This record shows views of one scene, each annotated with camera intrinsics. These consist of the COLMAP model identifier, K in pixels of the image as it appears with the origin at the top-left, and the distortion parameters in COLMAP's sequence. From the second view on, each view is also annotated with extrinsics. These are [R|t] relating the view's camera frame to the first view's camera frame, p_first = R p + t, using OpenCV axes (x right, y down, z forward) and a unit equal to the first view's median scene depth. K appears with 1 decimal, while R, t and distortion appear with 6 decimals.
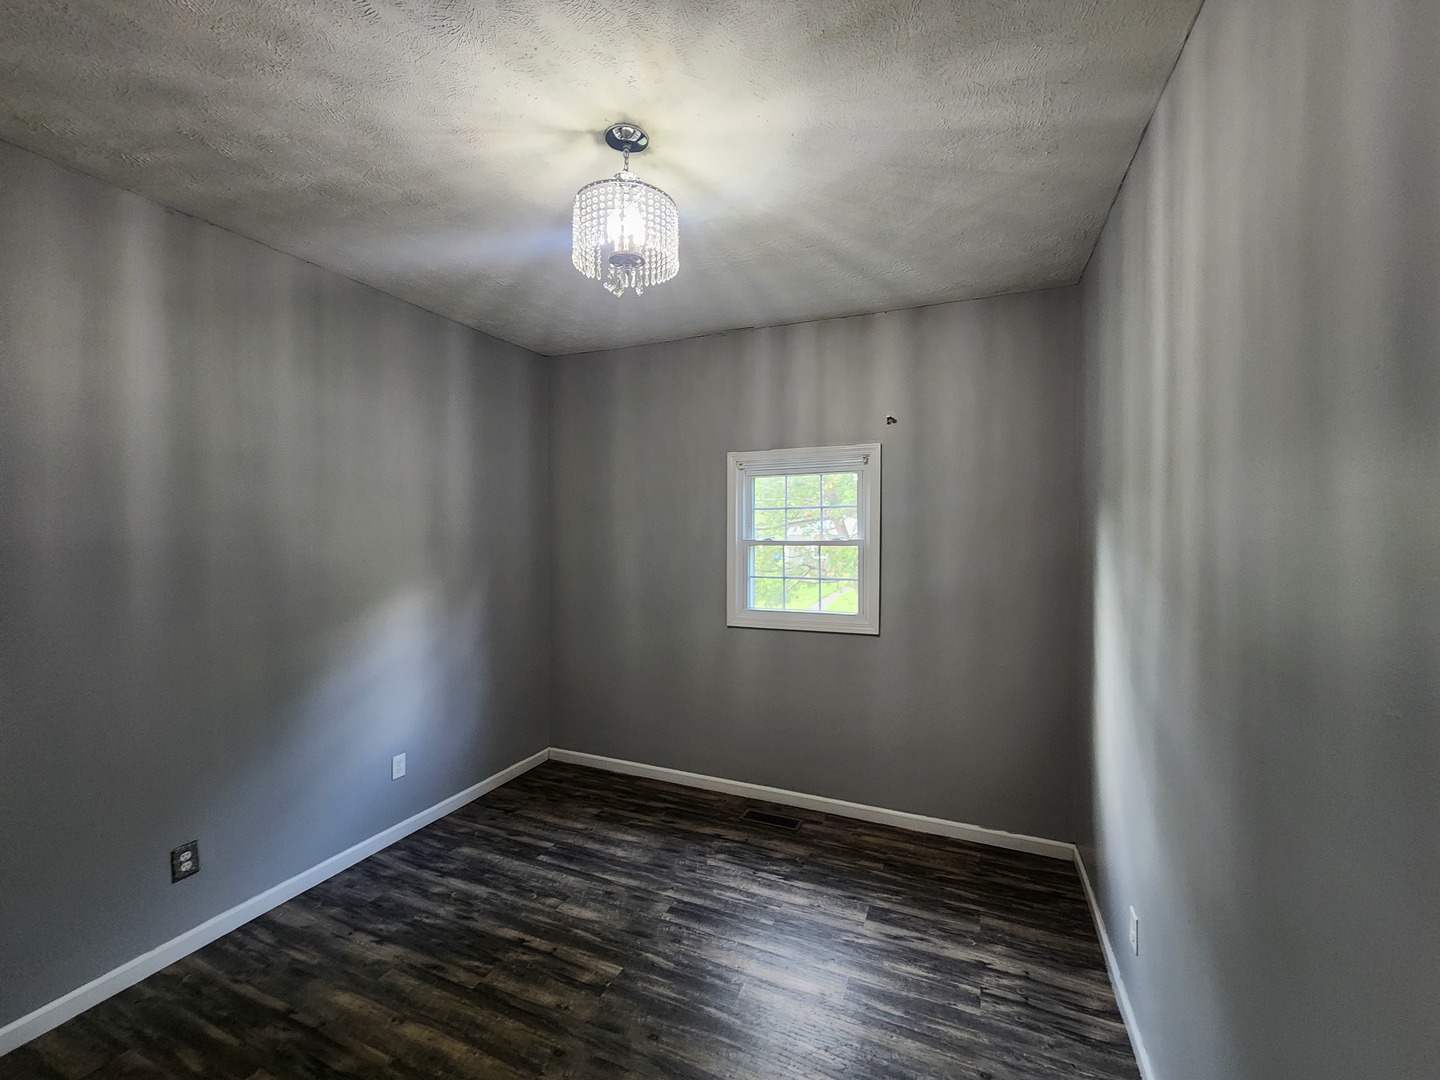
lens RADIAL K [[590.7, 0, 720.0], [0, 590.7, 540.0], [0, 0, 1]] dist [-0.000800, 0.000742]
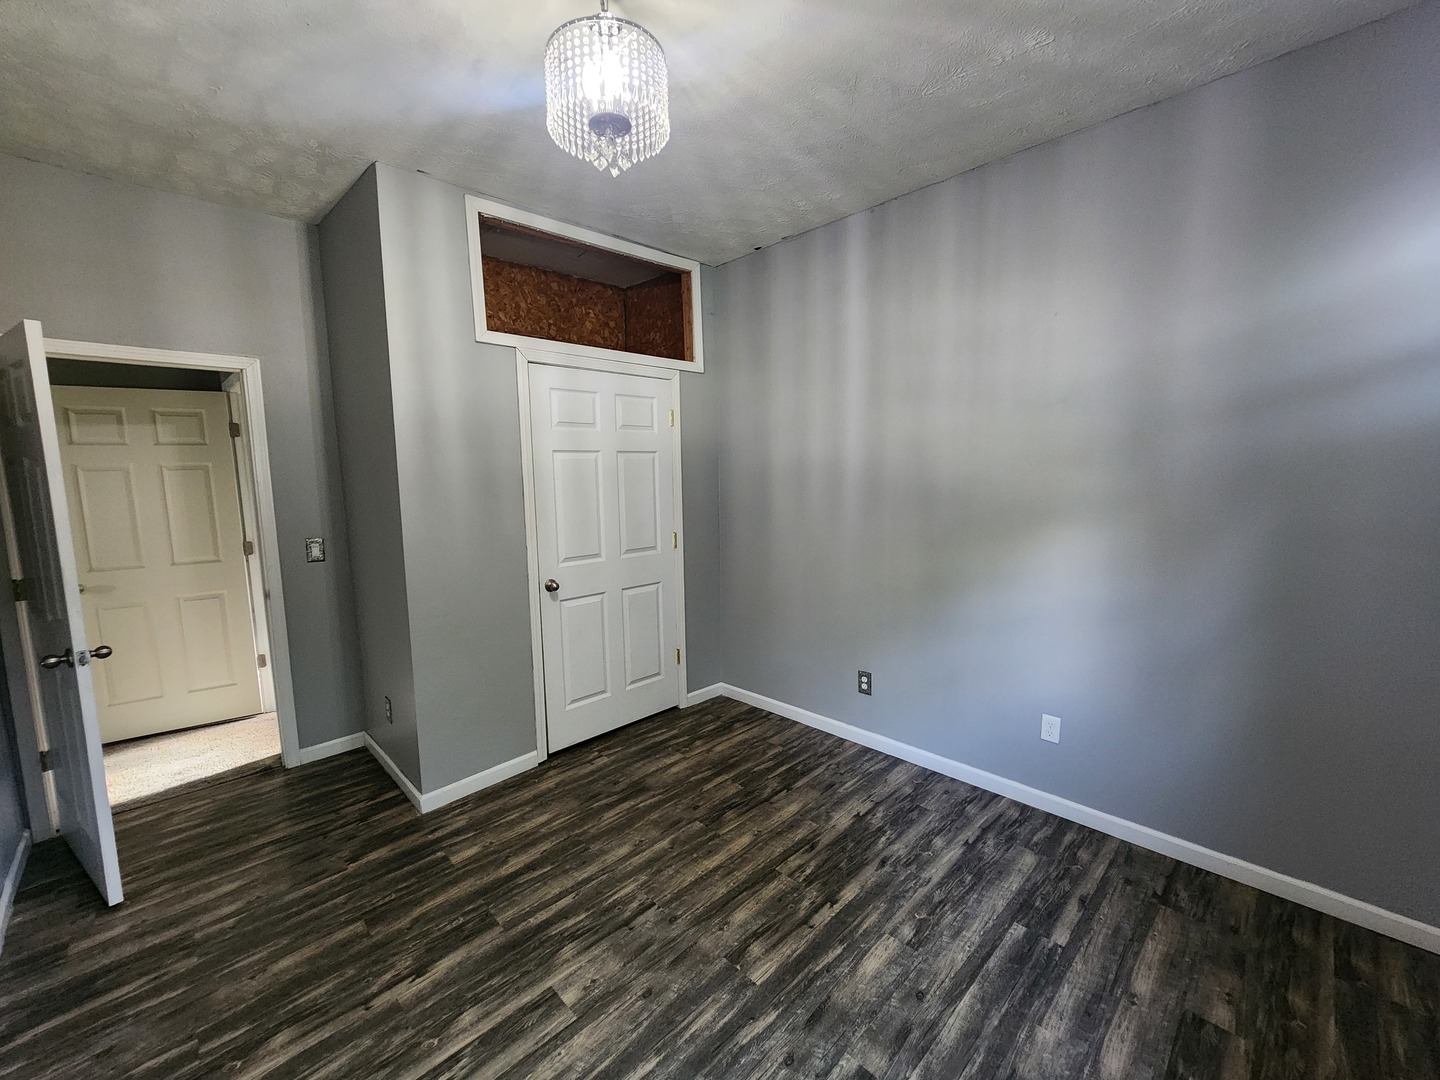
lens RADIAL K [[590.7, 0, 720.0], [0, 590.7, 540.0], [0, 0, 1]] dist [-0.000800, 0.000742]
pose [[-0.373463, 0.120522, -0.919782, 0.500877], [0.001384, 0.991595, 0.129371, 0.008089], [0.927644, 0.047042, -0.370491, 1.151315]]
